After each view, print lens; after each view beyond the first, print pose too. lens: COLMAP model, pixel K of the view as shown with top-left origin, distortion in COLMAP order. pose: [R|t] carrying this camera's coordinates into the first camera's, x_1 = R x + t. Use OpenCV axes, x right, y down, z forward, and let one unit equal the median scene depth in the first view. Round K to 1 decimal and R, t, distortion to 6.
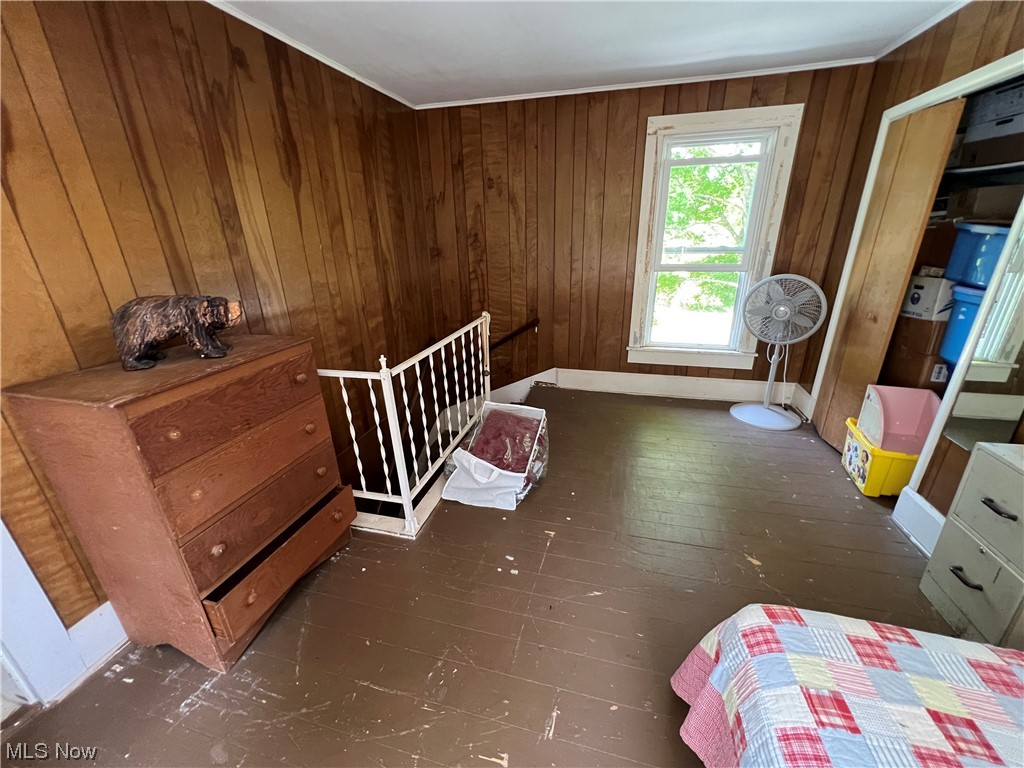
lens RADIAL K [[411.6, 0, 514.2], [0, 411.6, 384.4], [0, 0, 1]] dist [-0.000496, -0.000002]
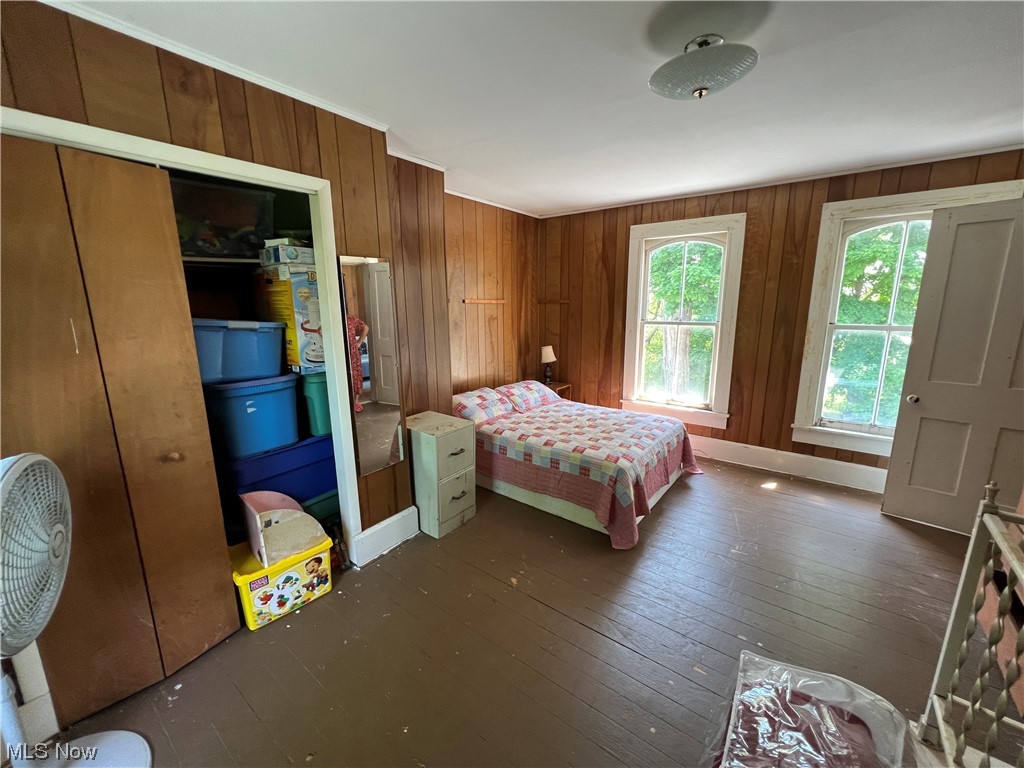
lens RADIAL K [[411.6, 0, 514.2], [0, 411.6, 384.4], [0, 0, 1]] dist [-0.000496, -0.000002]
pose [[-0.925580, -0.046796, 0.375649, 0.105569], [0.162046, 0.847836, 0.504891, -0.425264], [-0.342116, 0.528189, -0.777157, 1.062568]]
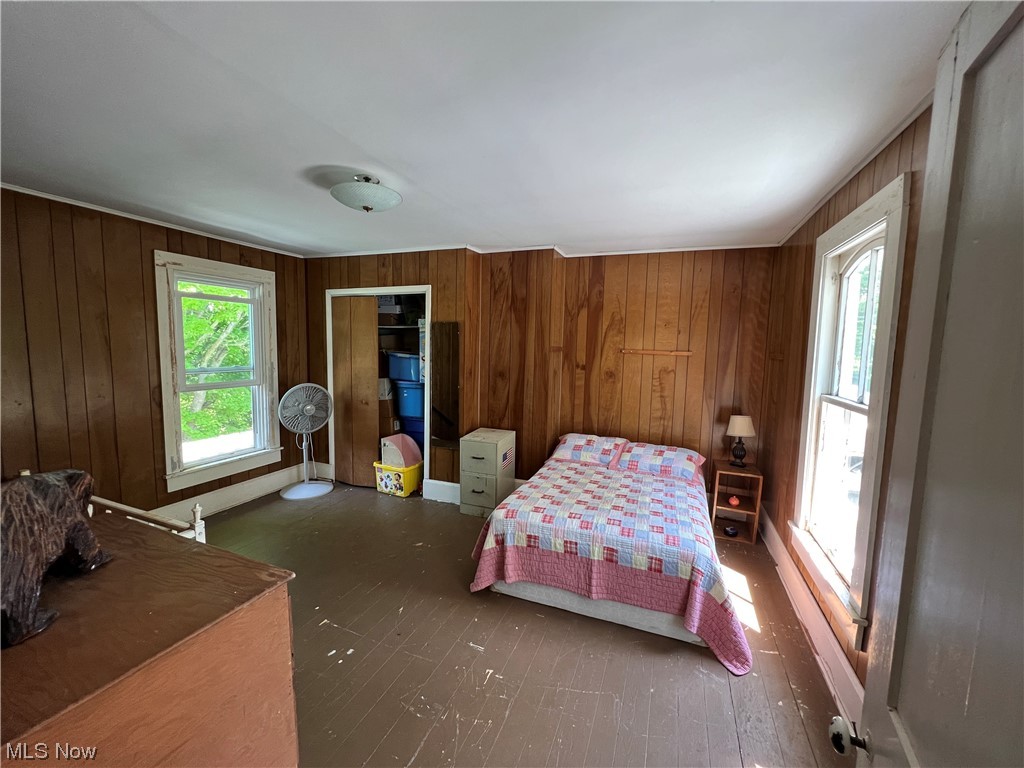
lens RADIAL K [[411.6, 0, 514.2], [0, 411.6, 384.4], [0, 0, 1]] dist [-0.000496, -0.000002]
pose [[0.112214, -0.072543, 0.991032, -0.639582], [0.333509, 0.942230, 0.031208, -0.067273], [-0.936045, 0.327016, 0.129926, 0.139826]]
